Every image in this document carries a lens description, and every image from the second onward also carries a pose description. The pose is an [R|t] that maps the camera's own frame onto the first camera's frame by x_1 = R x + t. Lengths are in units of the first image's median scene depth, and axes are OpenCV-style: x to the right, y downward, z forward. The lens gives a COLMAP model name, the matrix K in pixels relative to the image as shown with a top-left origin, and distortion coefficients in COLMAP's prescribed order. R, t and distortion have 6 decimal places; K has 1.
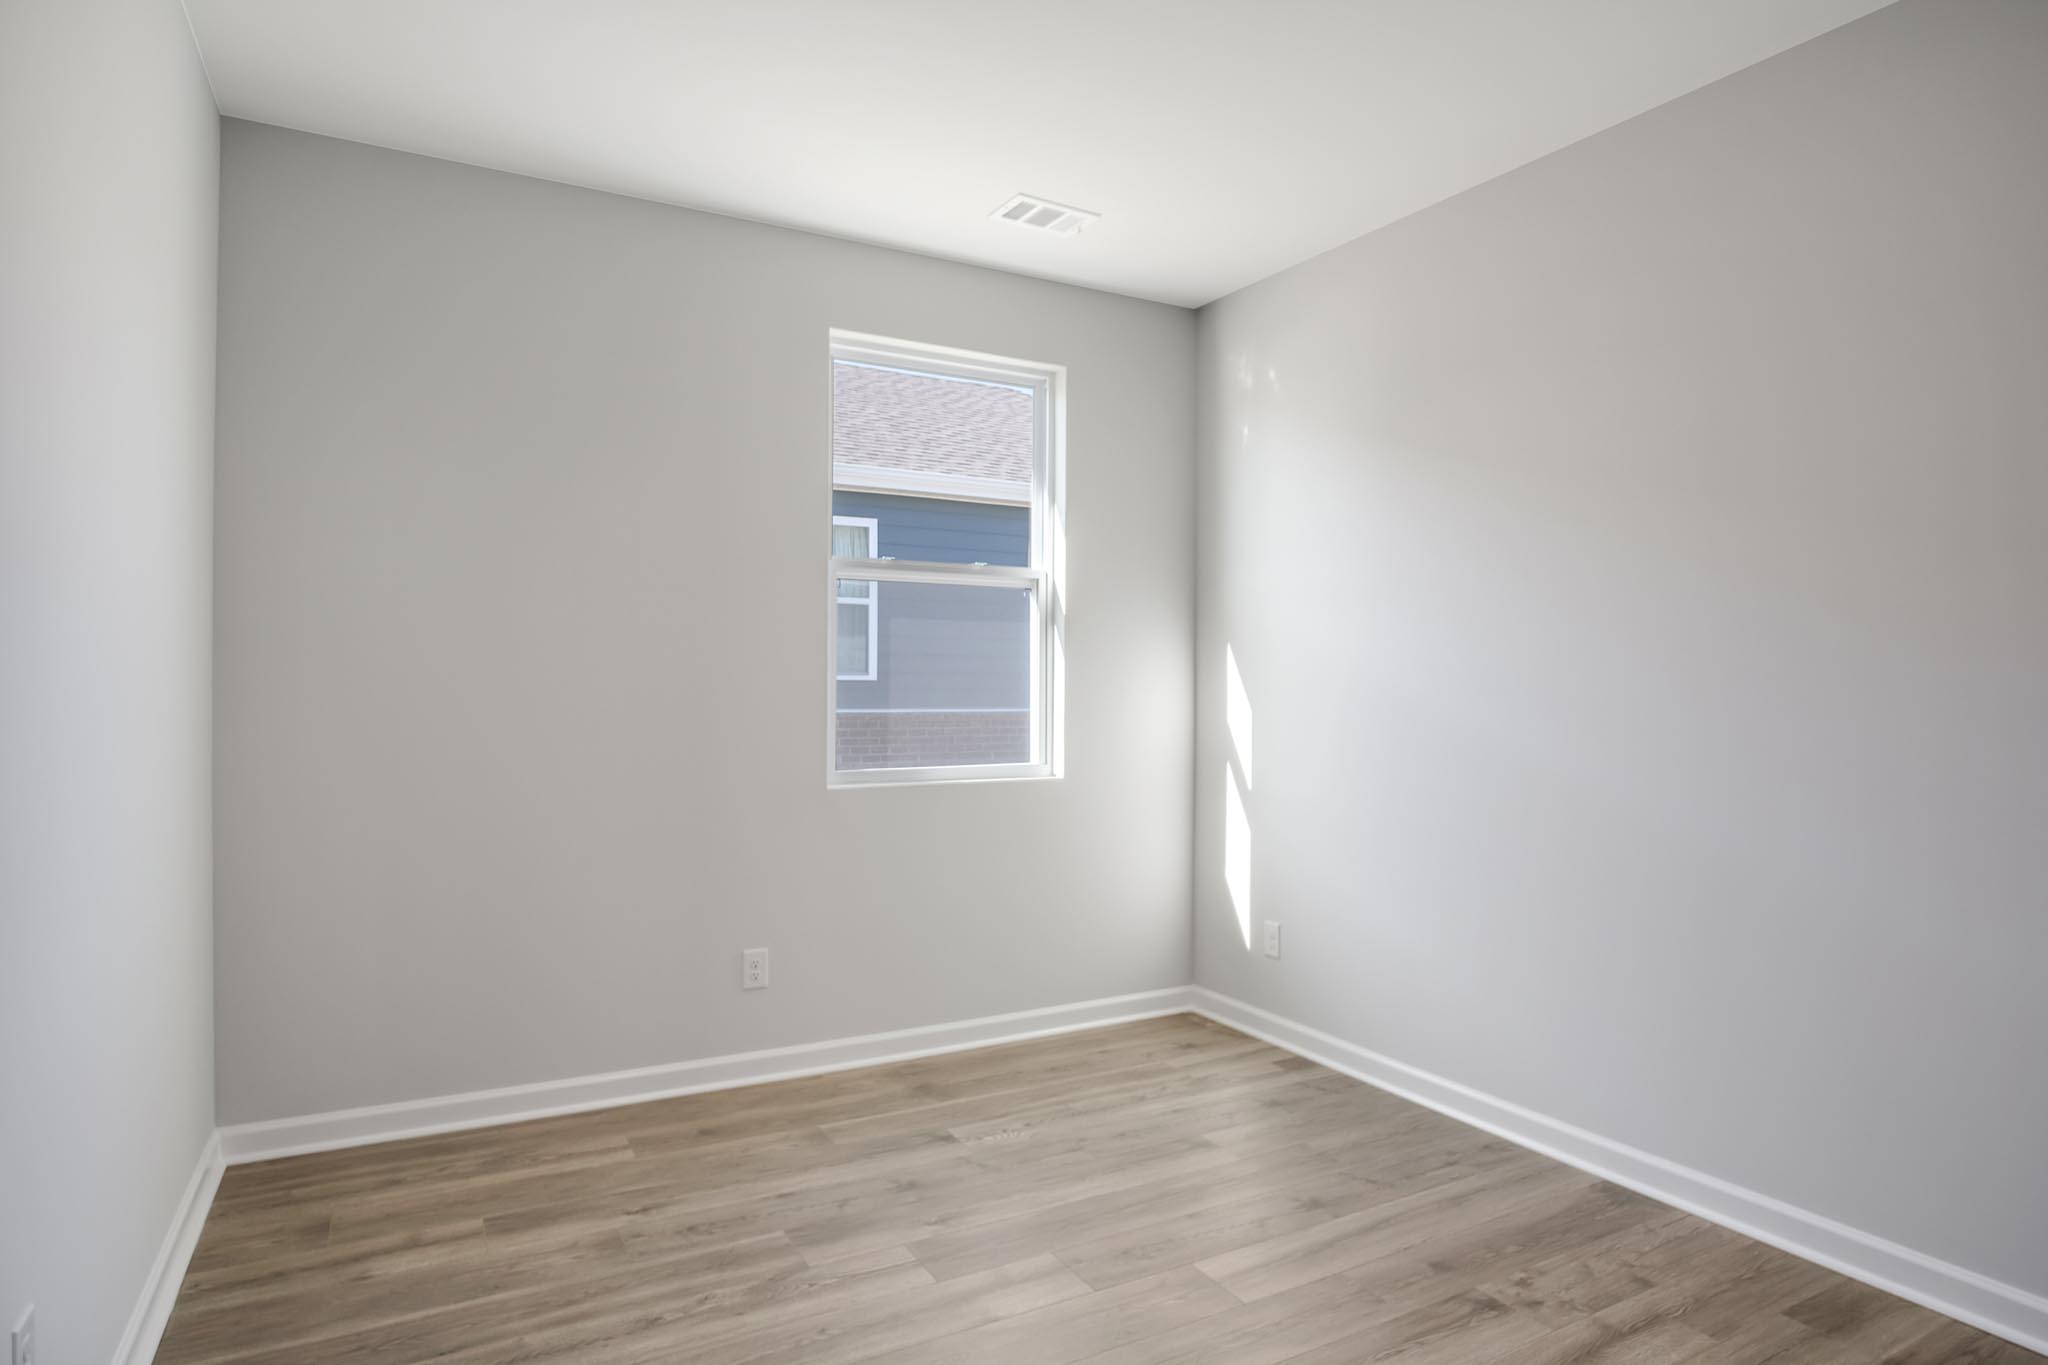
lens RADIAL K [[1112.6, 0, 1024.0], [0, 1112.6, 682.5], [0, 0, 1]] dist [-0.022450, 0.002608]
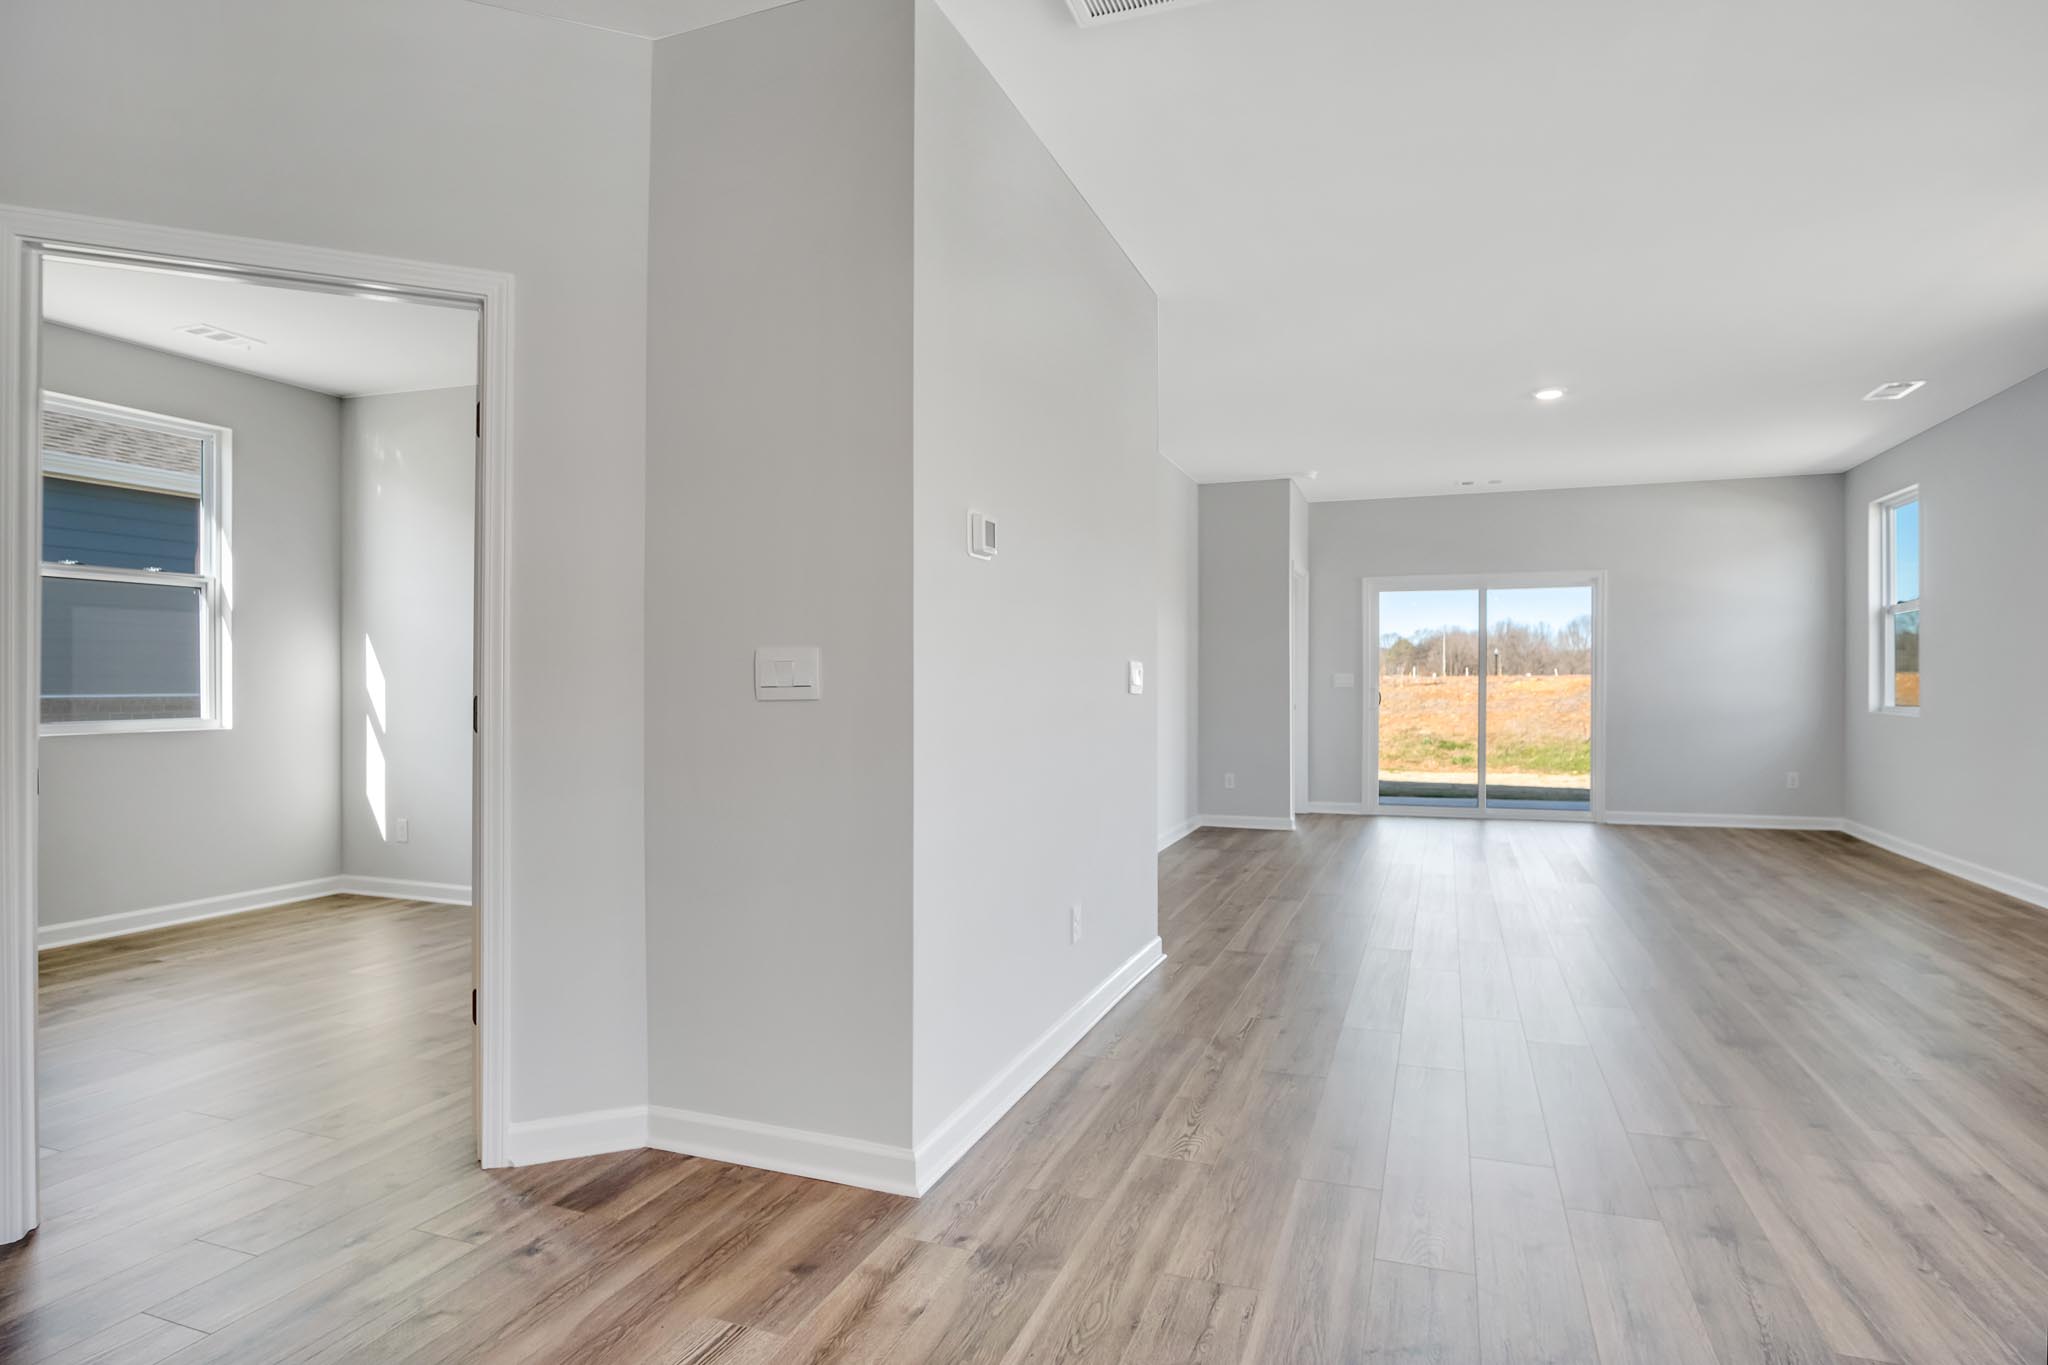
lens RADIAL K [[1112.6, 0, 1024.0], [0, 1112.6, 682.5], [0, 0, 1]] dist [-0.022450, 0.002608]
pose [[0.760133, -0.008840, 0.649707, -0.101919], [0.006121, 0.999960, 0.006444, 0.025446], [-0.649739, -0.000921, 0.760157, -0.659046]]
